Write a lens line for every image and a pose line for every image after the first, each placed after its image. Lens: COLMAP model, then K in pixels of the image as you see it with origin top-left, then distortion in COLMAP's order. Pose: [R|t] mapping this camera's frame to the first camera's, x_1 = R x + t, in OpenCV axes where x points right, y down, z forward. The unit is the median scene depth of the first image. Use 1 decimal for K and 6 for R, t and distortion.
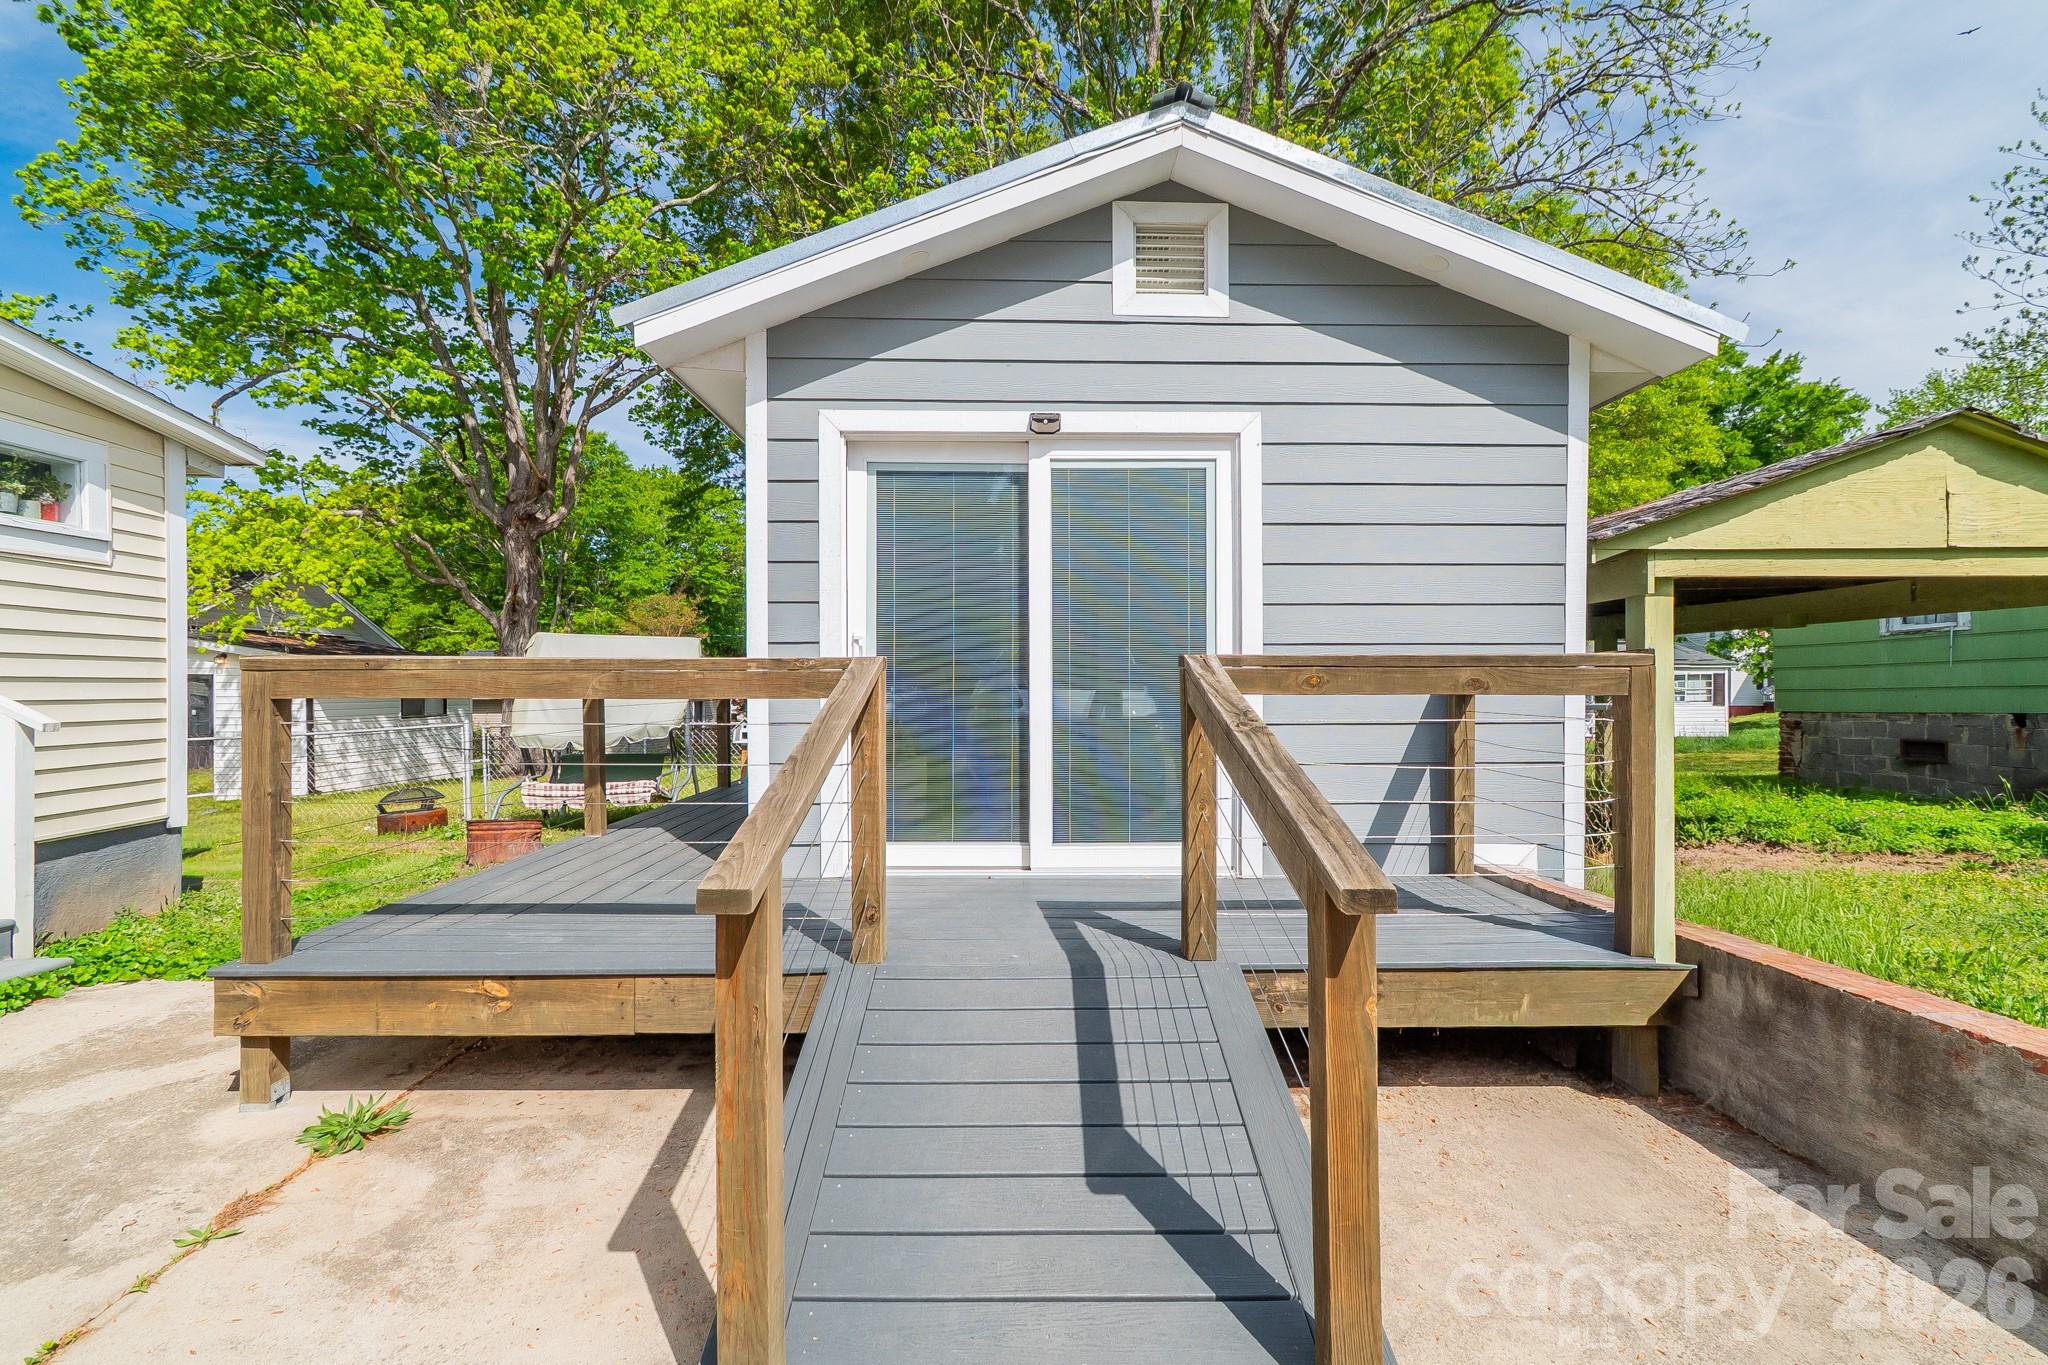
lens RADIAL K [[936.1, 0, 1024.0], [0, 936.1, 682.5], [0, 0, 1]] dist [0.001168, -0.000461]
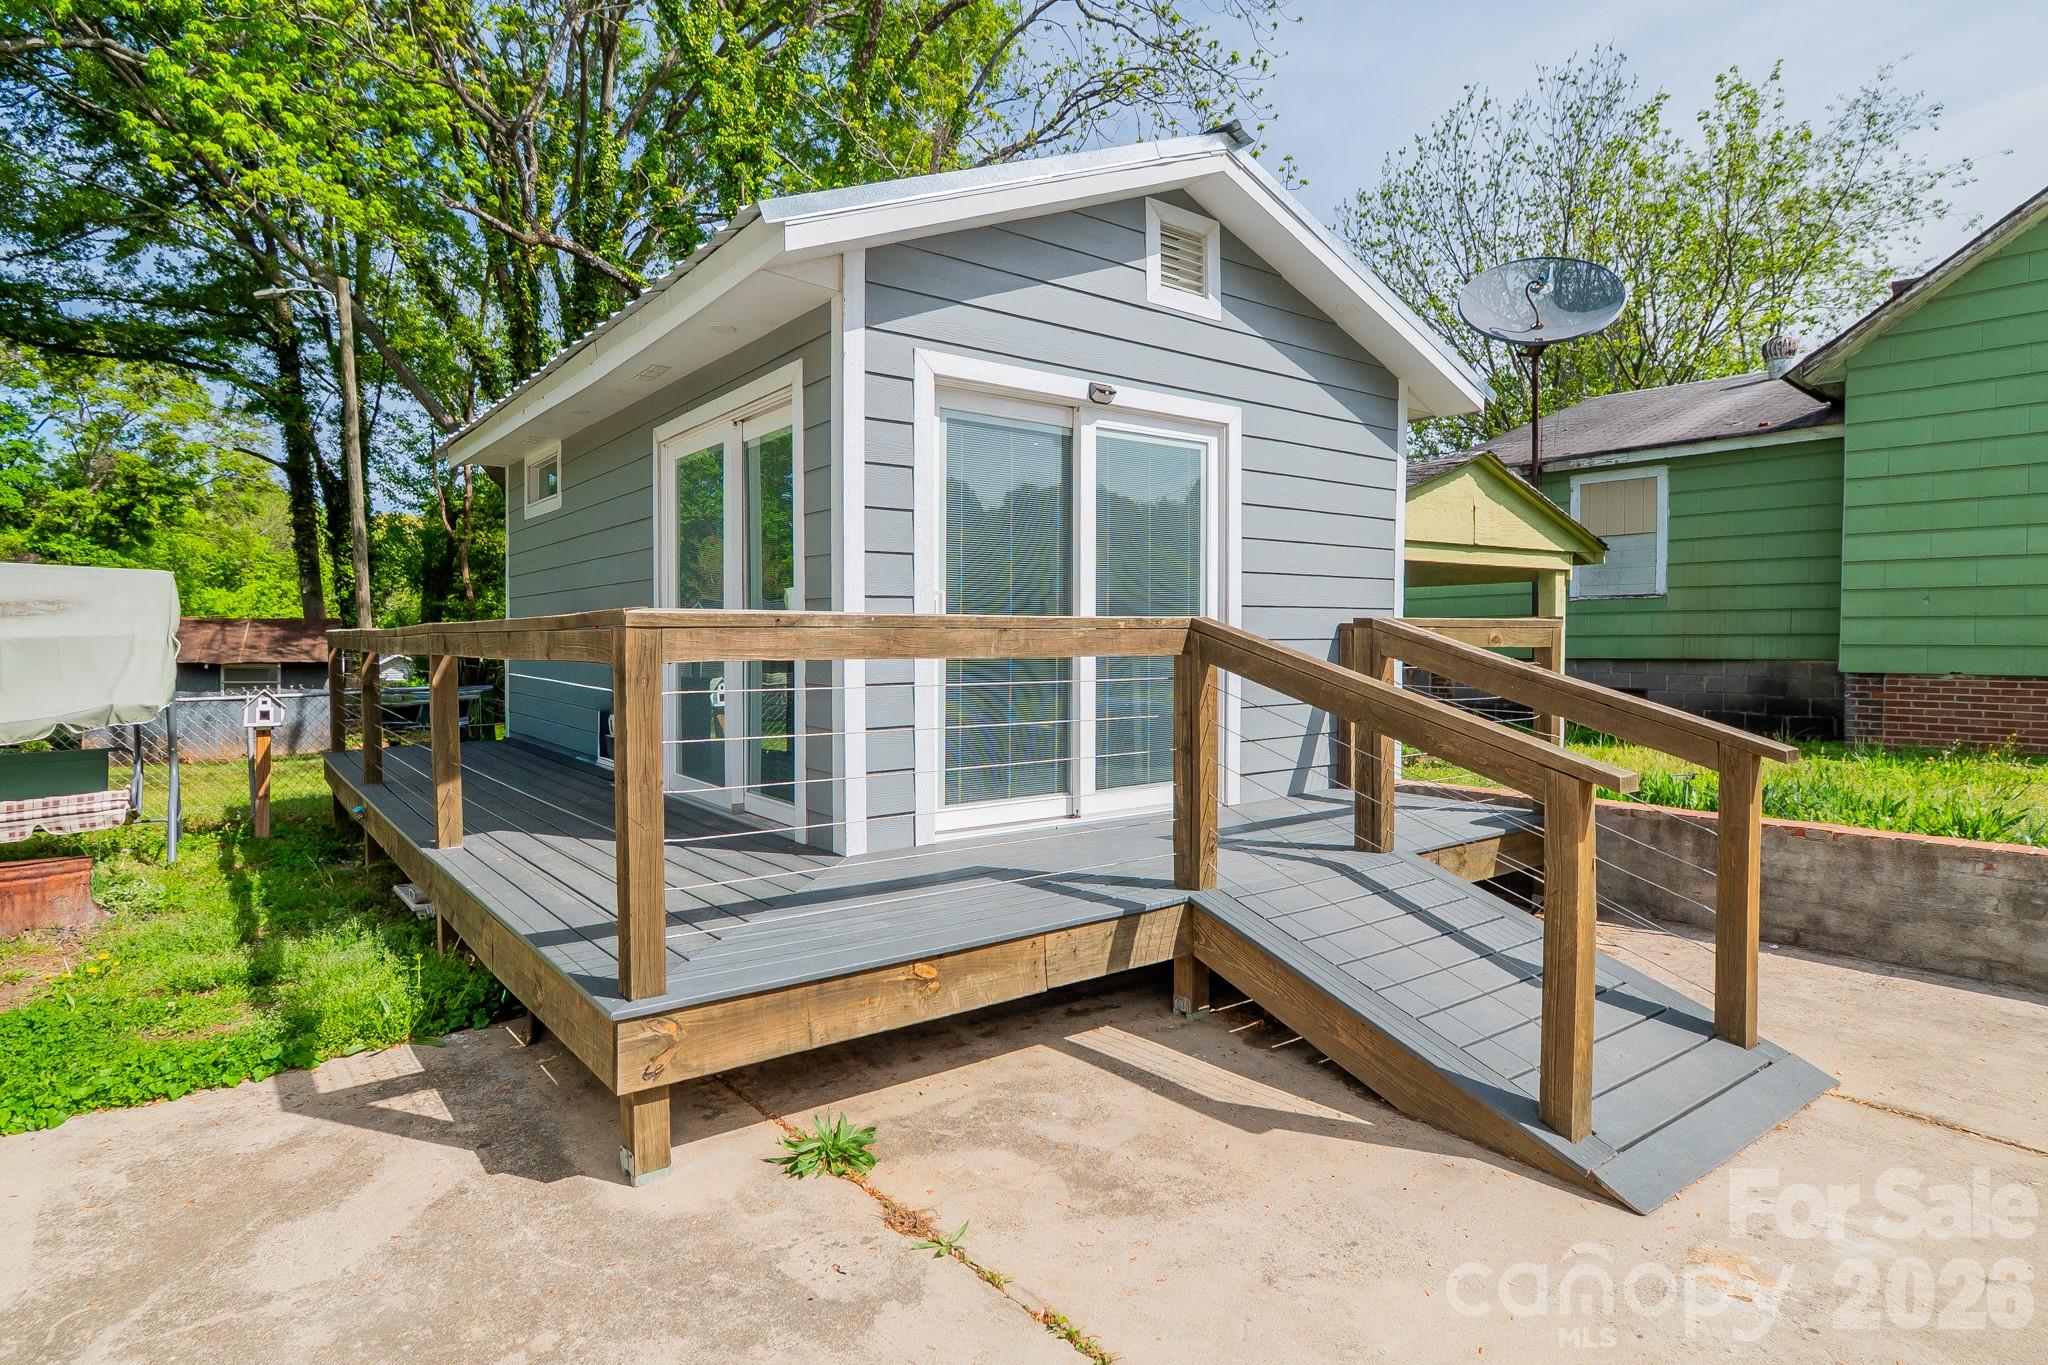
lens RADIAL K [[1093.1, 0, 1022.7], [0, 1093.1, 658.8], [0, 0, 1]] dist [-0.000441, -0.000159]
pose [[0.807840, -0.013485, 0.589247, -0.778994], [0.001491, 0.999782, 0.020836, -0.003523], [-0.589399, -0.015954, 0.807684, 0.049931]]
